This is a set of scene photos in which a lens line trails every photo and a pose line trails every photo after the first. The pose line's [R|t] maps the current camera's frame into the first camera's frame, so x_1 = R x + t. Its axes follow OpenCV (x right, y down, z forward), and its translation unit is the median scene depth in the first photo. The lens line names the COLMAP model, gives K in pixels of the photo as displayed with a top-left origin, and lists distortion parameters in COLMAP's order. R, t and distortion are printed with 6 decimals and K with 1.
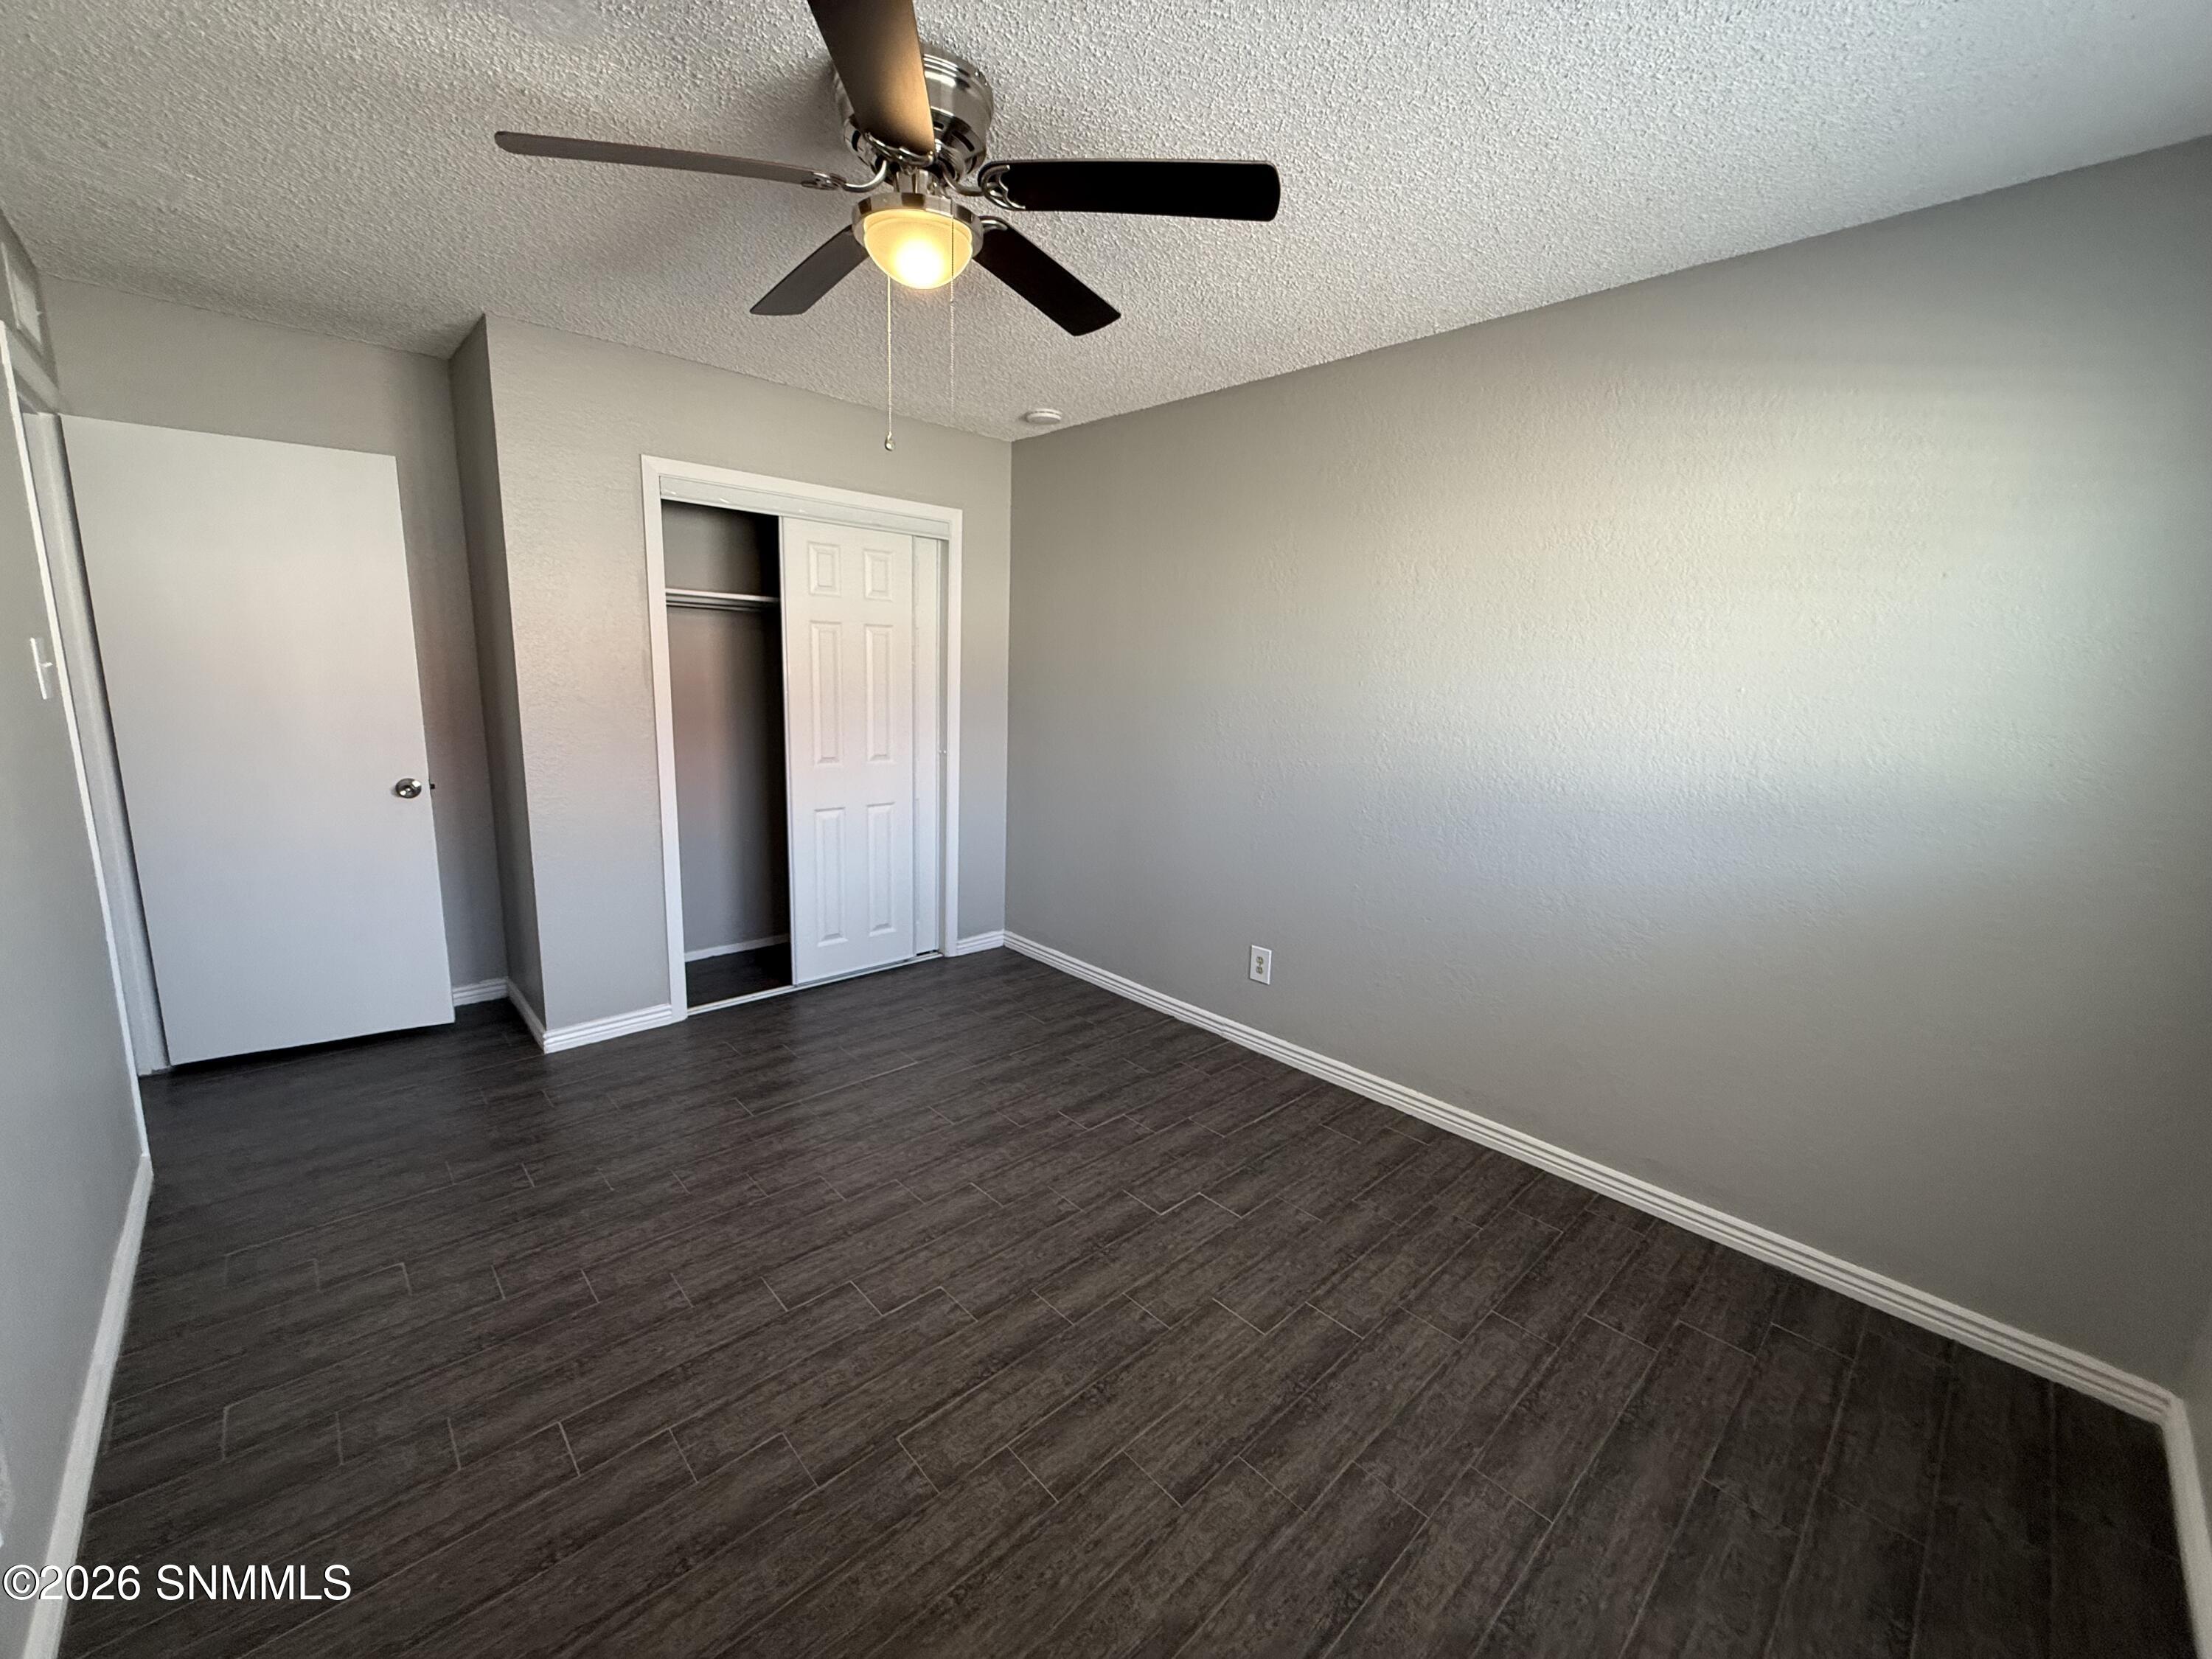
lens RADIAL K [[883.0, 0, 1093.9], [0, 883.0, 830.3], [0, 0, 1]] dist [0.005526, -0.000460]
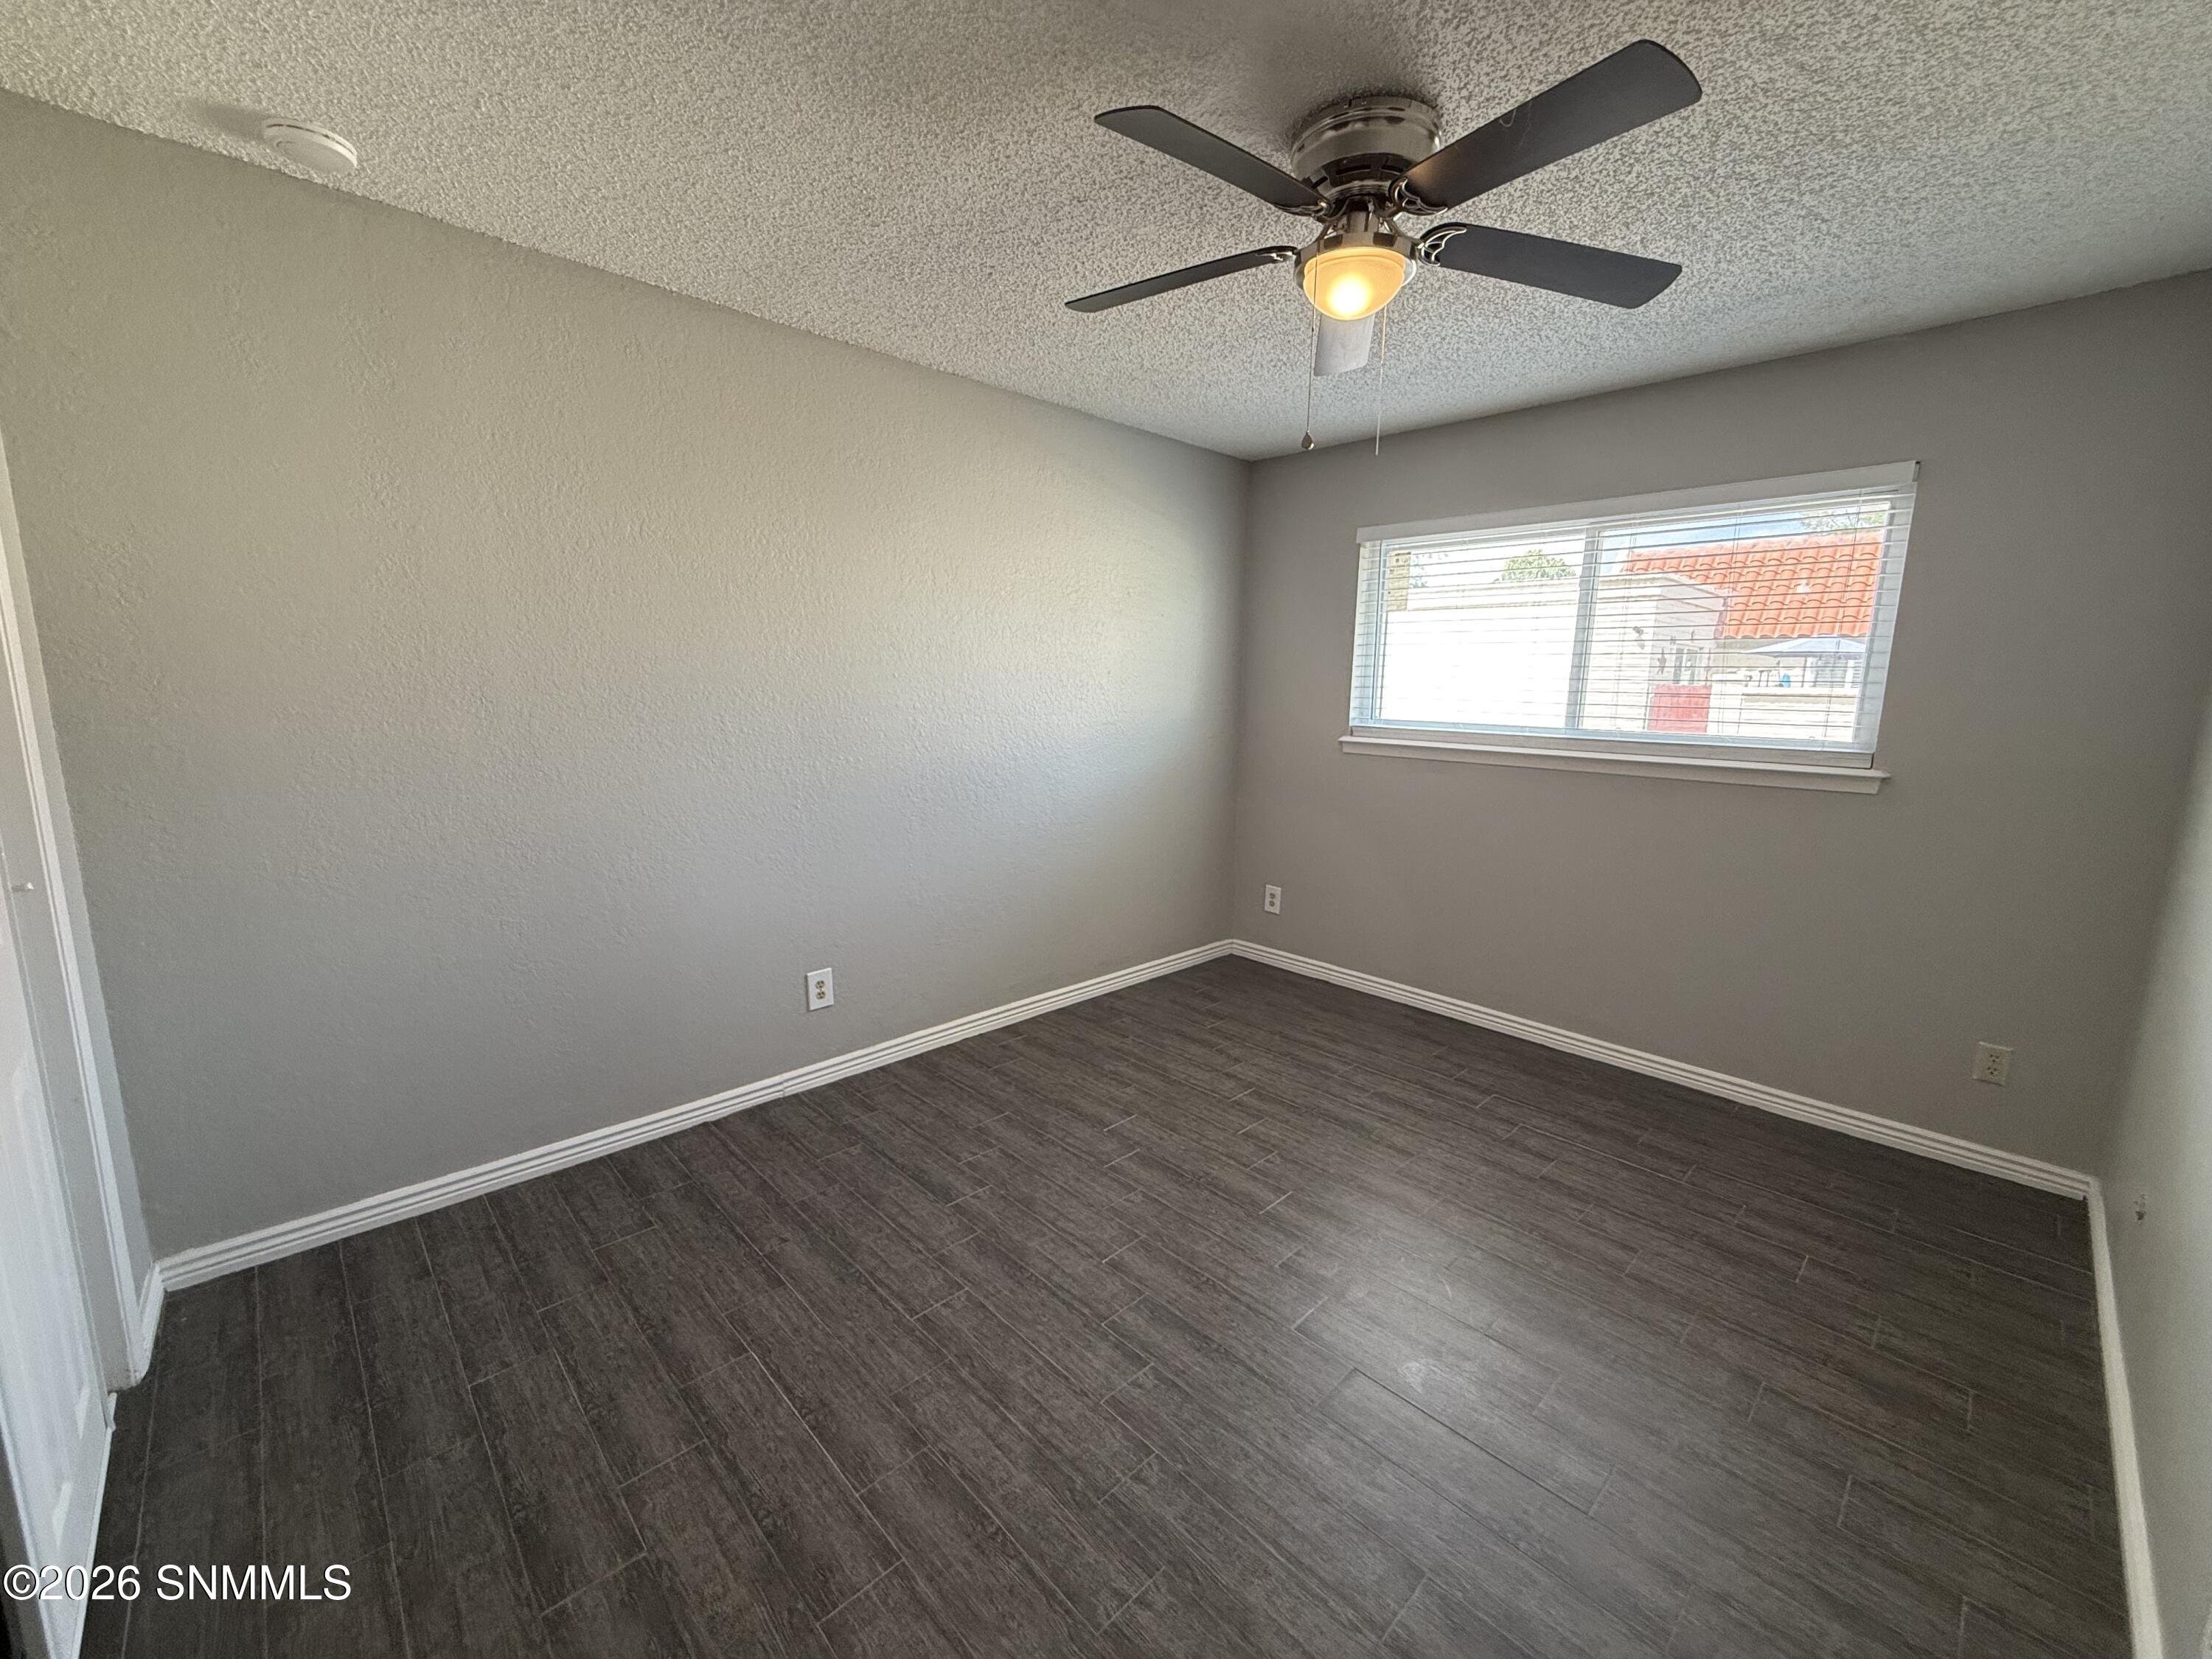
lens RADIAL K [[883.0, 0, 1093.9], [0, 883.0, 830.3], [0, 0, 1]] dist [0.005526, -0.000460]
pose [[-0.004254, -0.201002, 0.979582, -1.243704], [0.172752, 0.964715, 0.198702, -0.254066], [-0.984956, 0.170070, 0.030620, 1.250438]]
